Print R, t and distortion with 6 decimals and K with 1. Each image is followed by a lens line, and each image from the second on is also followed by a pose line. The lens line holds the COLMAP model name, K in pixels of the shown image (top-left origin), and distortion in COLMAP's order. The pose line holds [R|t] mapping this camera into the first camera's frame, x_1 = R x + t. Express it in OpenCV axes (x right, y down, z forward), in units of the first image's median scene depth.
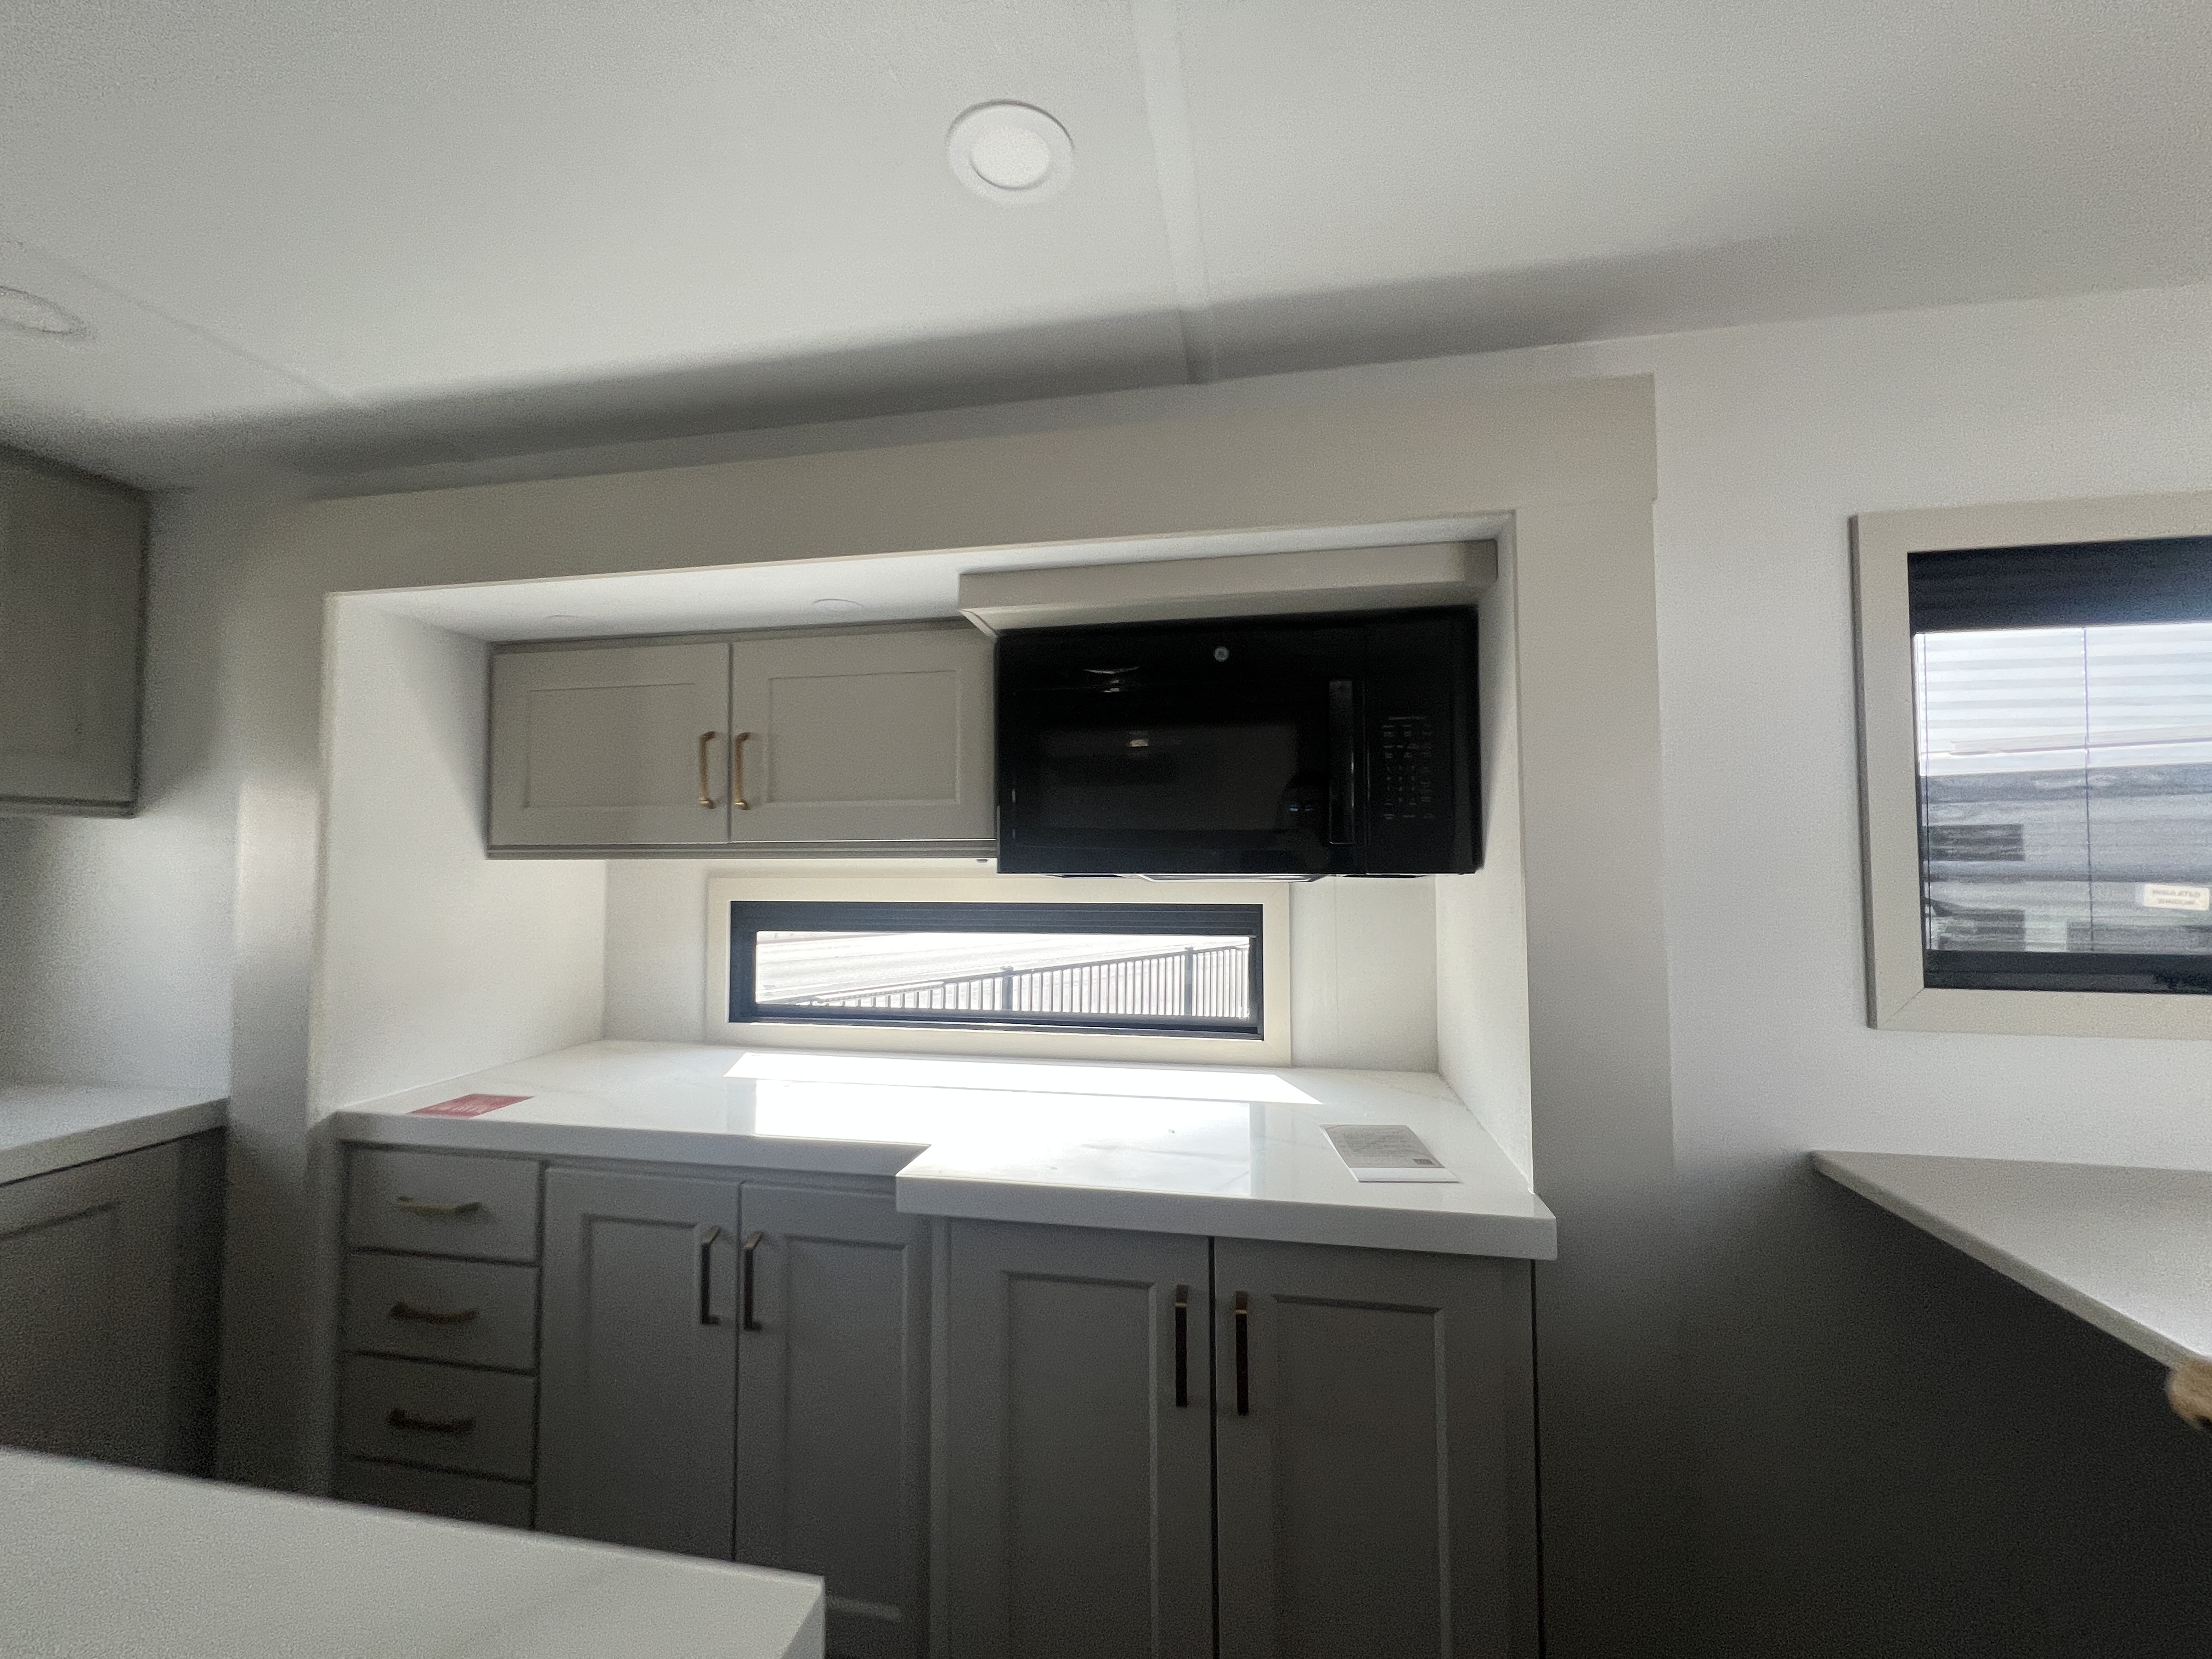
lens RADIAL K [[886.0, 0, 1094.8], [0, 886.0, 823.0], [0, 0, 1]] dist [0.000219, -0.000483]
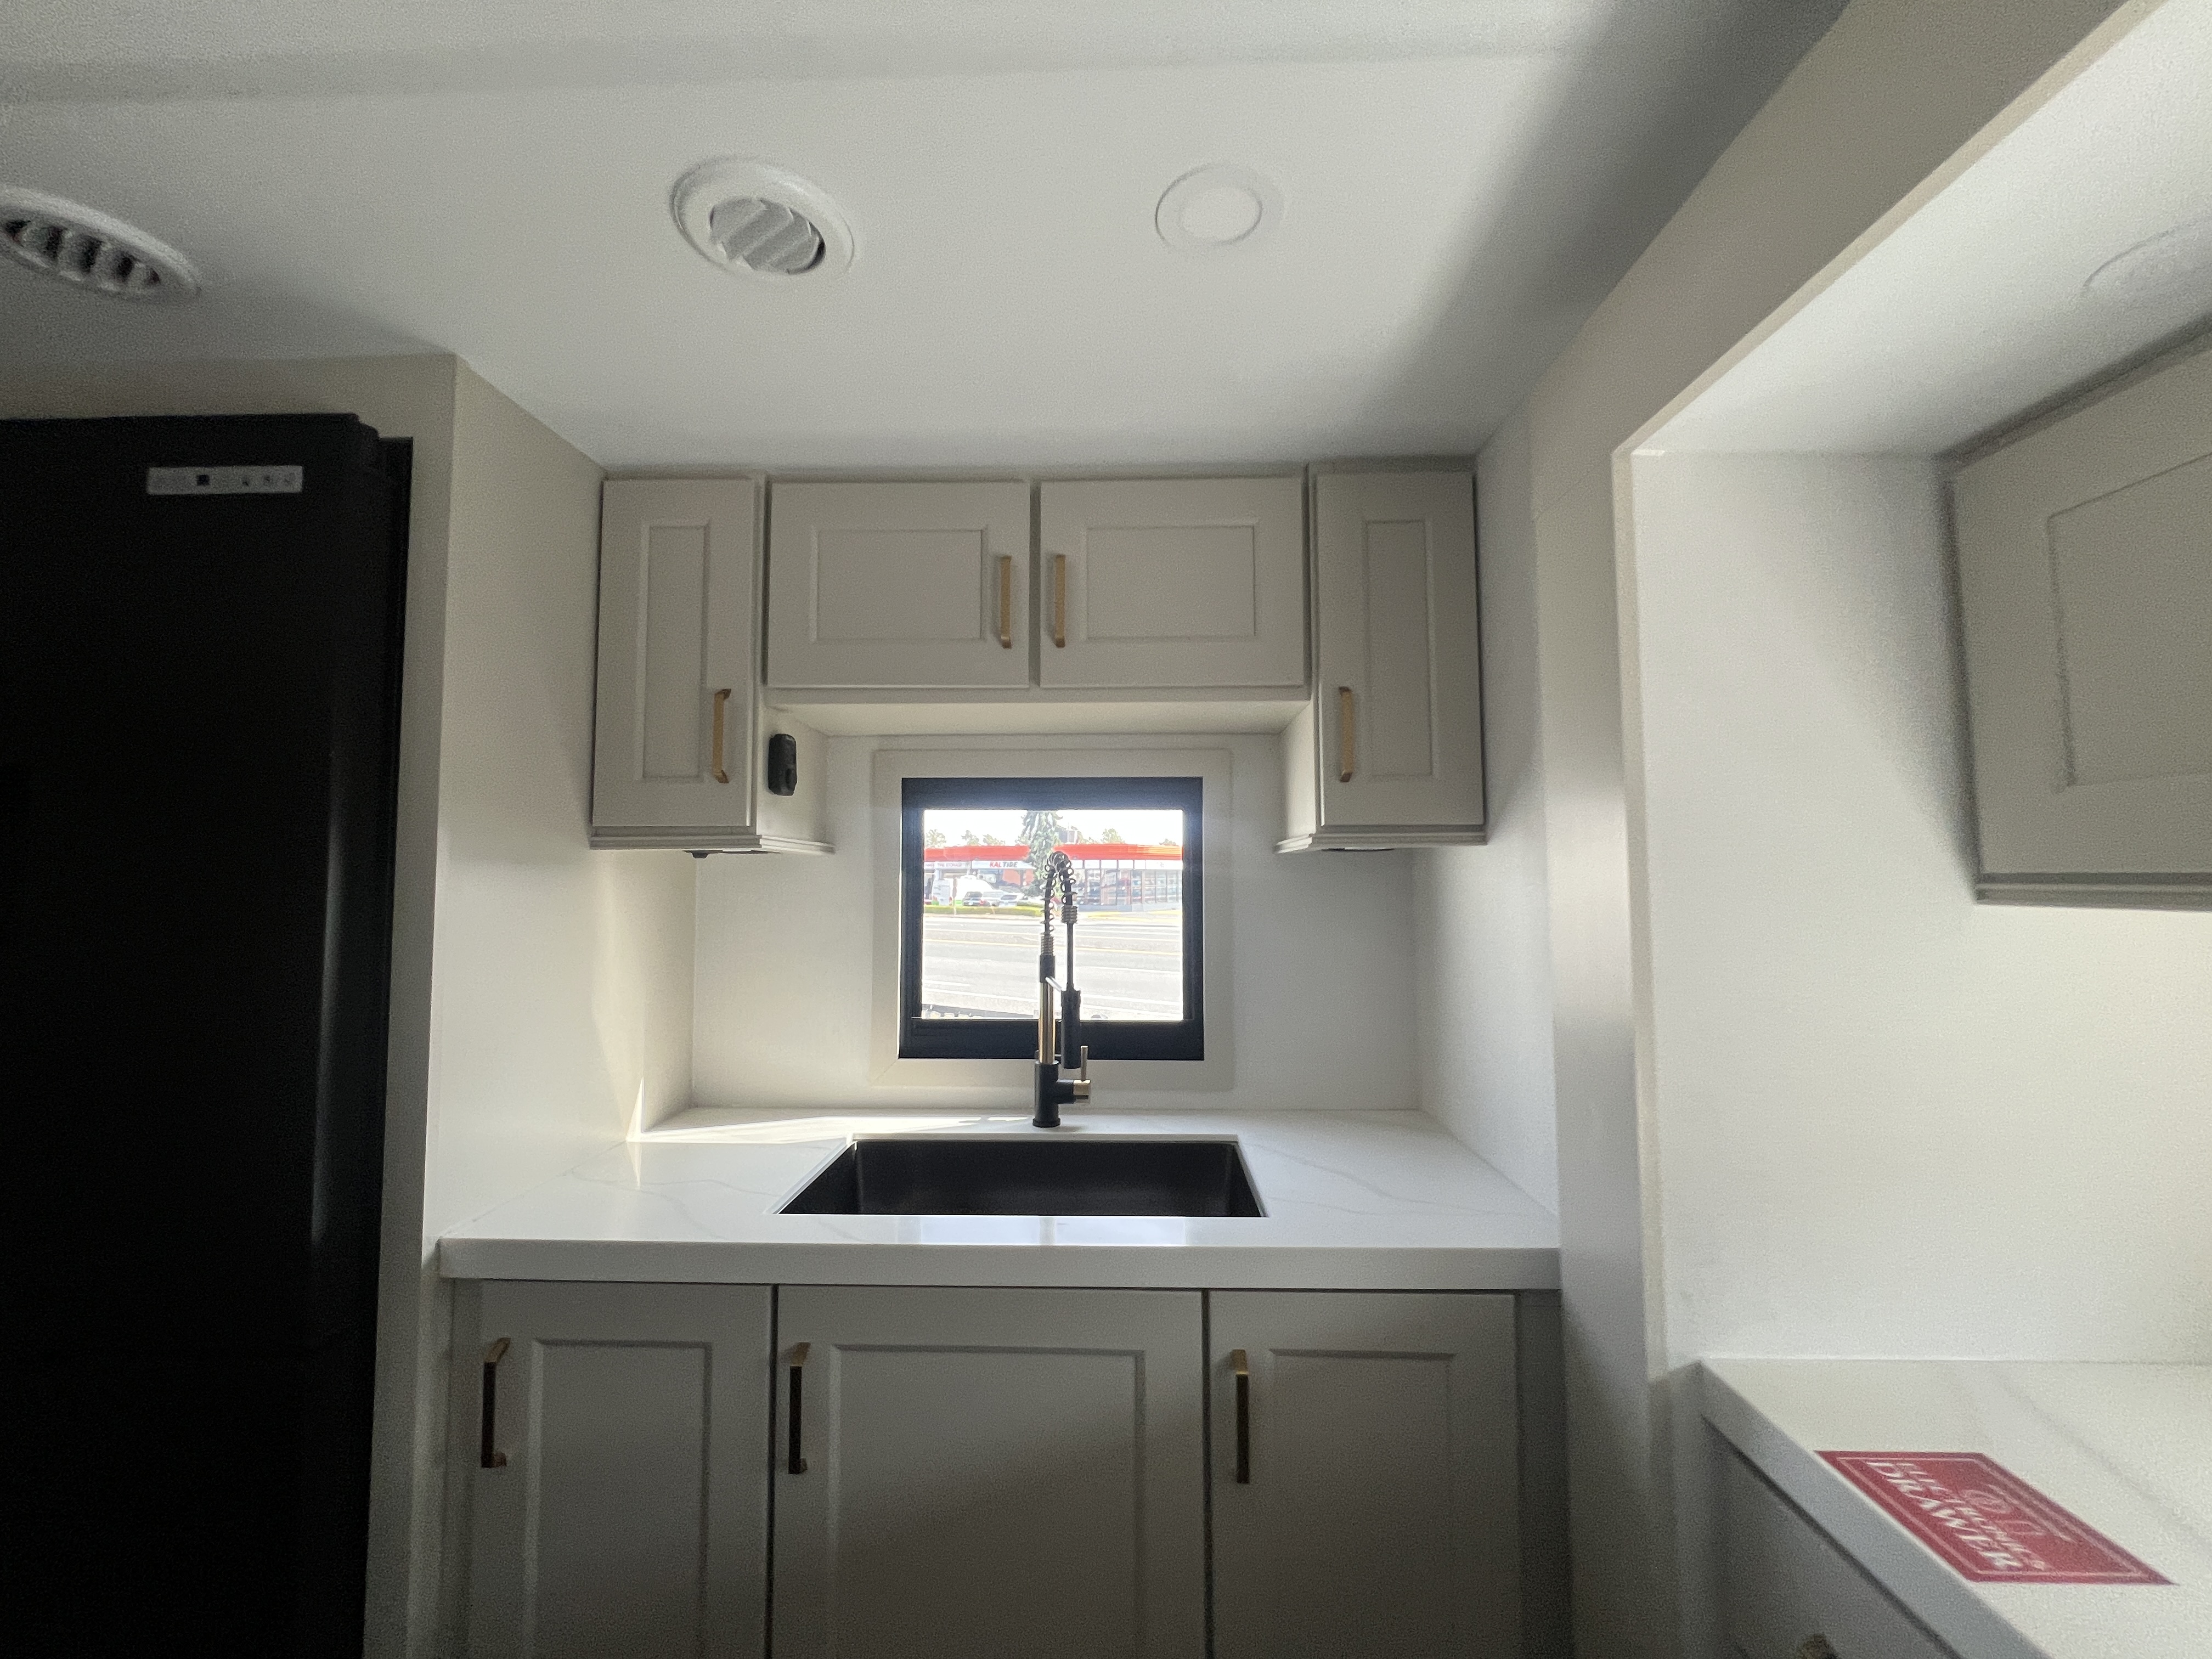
lens RADIAL K [[886.0, 0, 1107.4], [0, 886.0, 823.0], [0, 0, 1]] dist [0.000219, -0.000483]
pose [[0.168897, -0.059688, -0.983825, -0.352130], [0.045234, 0.997582, -0.052757, 0.002819], [0.984595, -0.035592, 0.171188, 0.550750]]
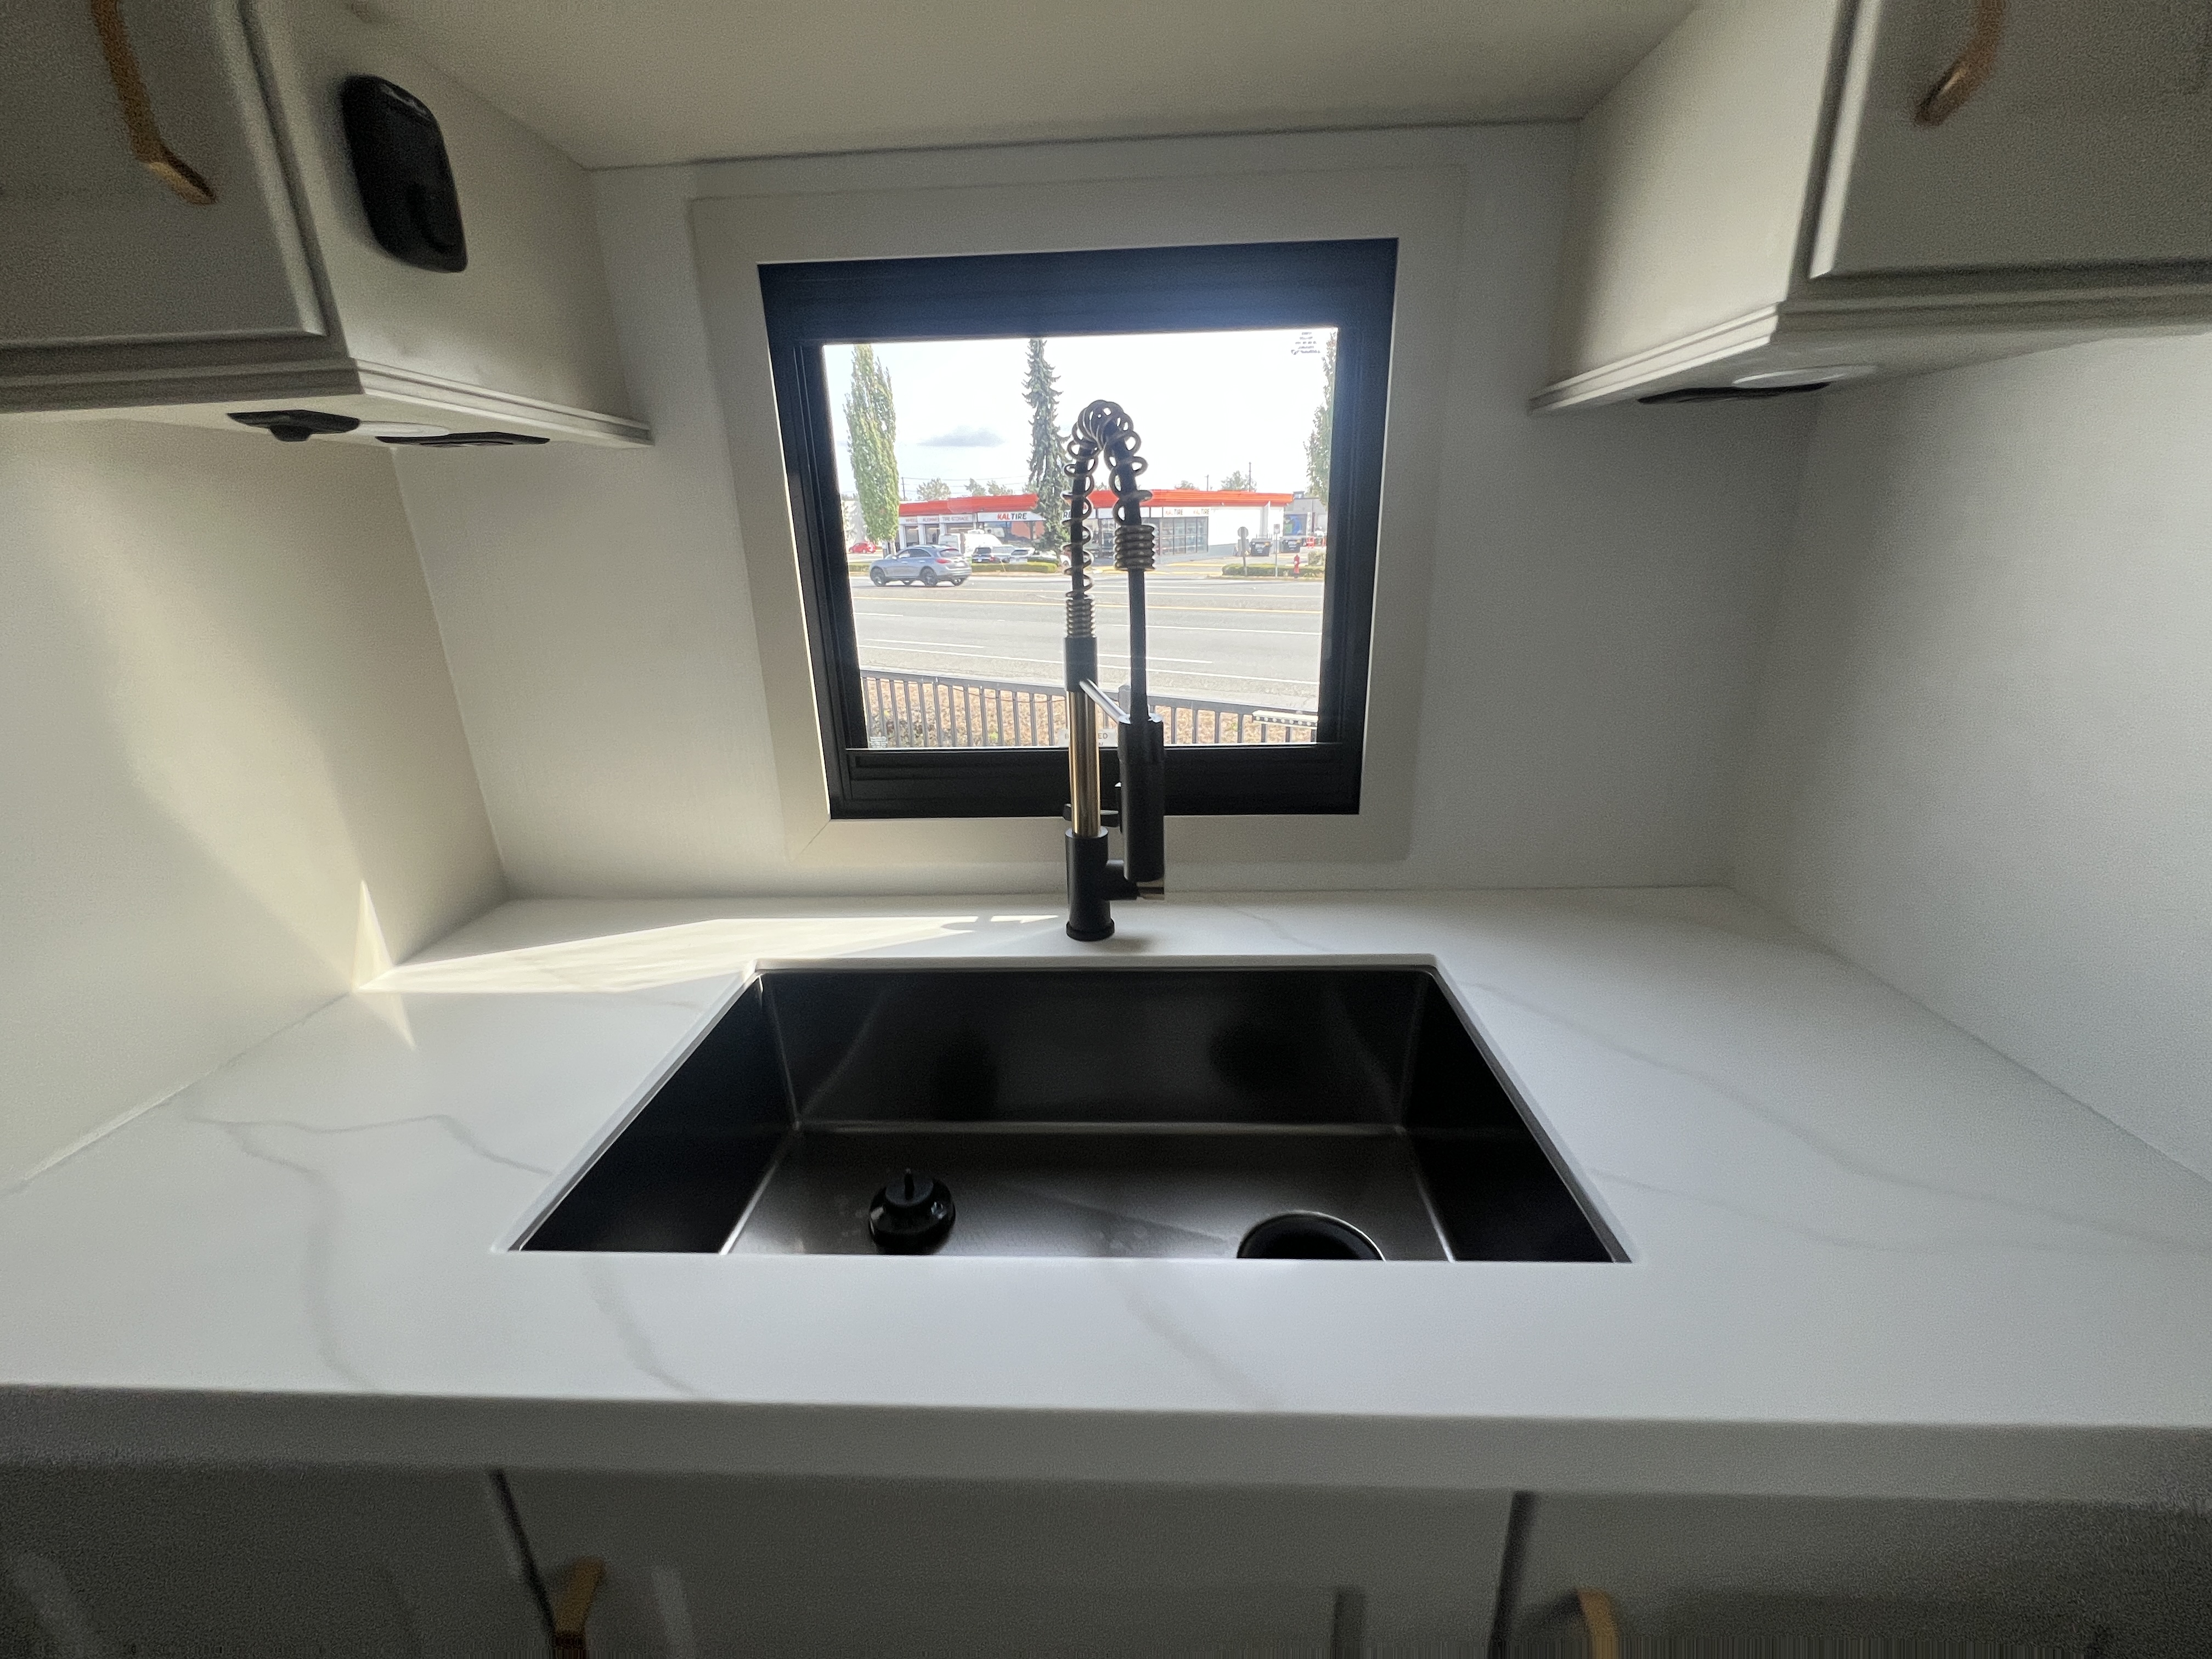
lens RADIAL K [[886.0, 0, 1111.4], [0, 886.0, 829.8], [0, 0, 1]] dist [0.000219, -0.000483]
pose [[0.157596, 0.315209, -0.935845, -0.872227], [0.070421, 0.941688, 0.329036, 0.036066], [0.984989, -0.117759, 0.126209, 0.592284]]
